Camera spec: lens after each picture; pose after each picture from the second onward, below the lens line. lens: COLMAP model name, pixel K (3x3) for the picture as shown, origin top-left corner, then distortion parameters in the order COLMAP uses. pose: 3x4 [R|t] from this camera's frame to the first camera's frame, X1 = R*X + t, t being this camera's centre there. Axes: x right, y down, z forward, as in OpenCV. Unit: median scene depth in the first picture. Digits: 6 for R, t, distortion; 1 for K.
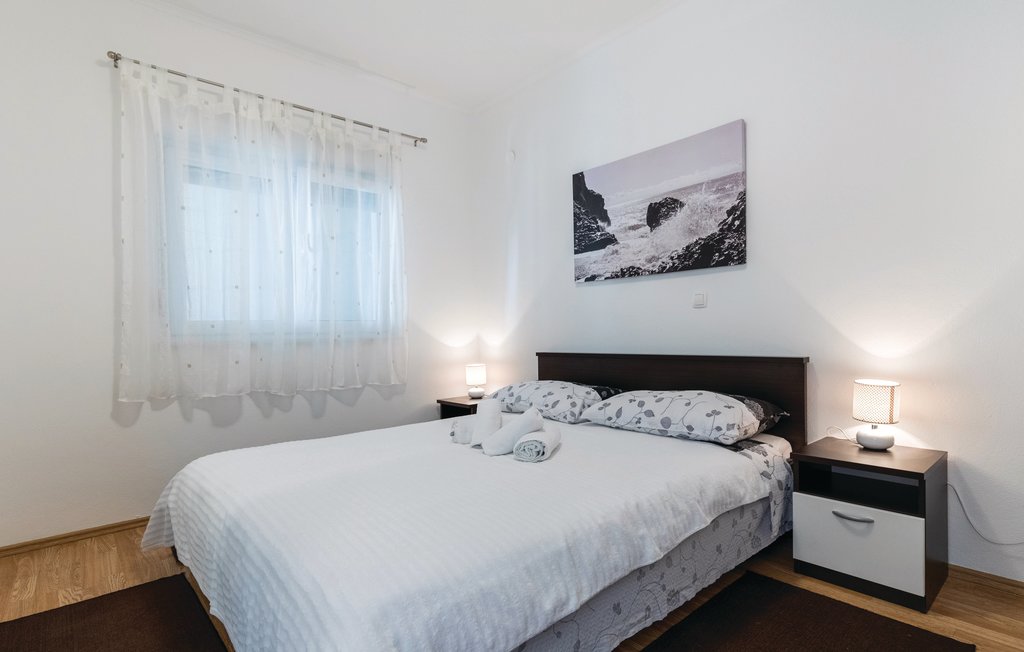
lens RADIAL K [[504.6, 0, 511.1], [0, 504.6, 352.2], [0, 0, 1]] dist [-0.000539, -0.000175]
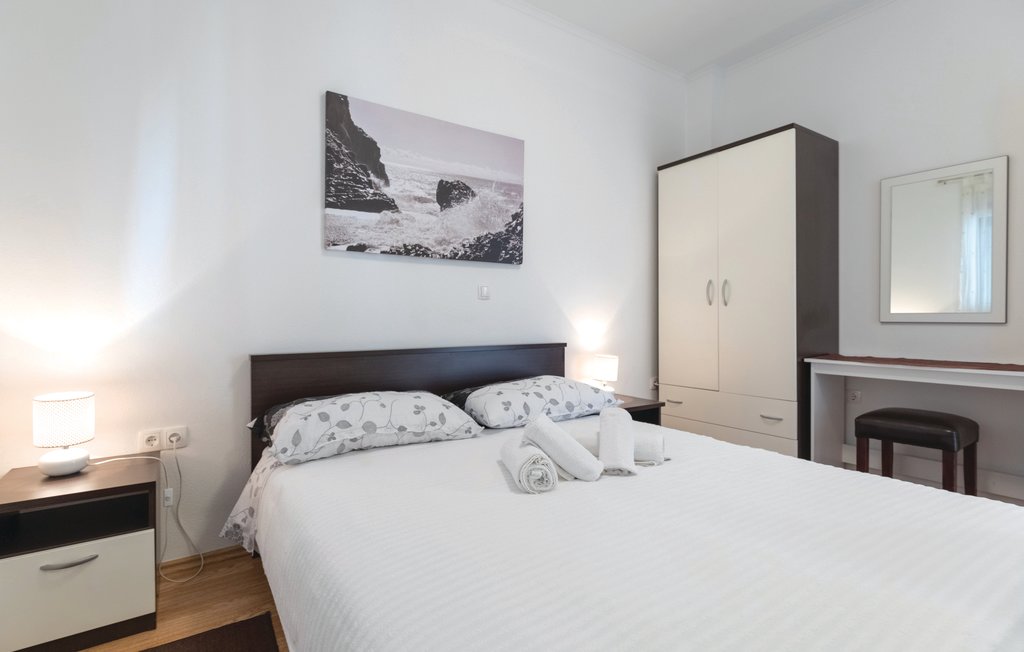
lens RADIAL K [[552.4, 0, 512.0], [0, 552.4, 326.0], [0, 0, 1]] dist [0.001885, 0.000456]
pose [[0.068555, 0.019864, 0.997450, -0.659132], [0.044768, 0.998733, -0.022966, -0.007101], [-0.996642, 0.046228, 0.067579, 0.786214]]
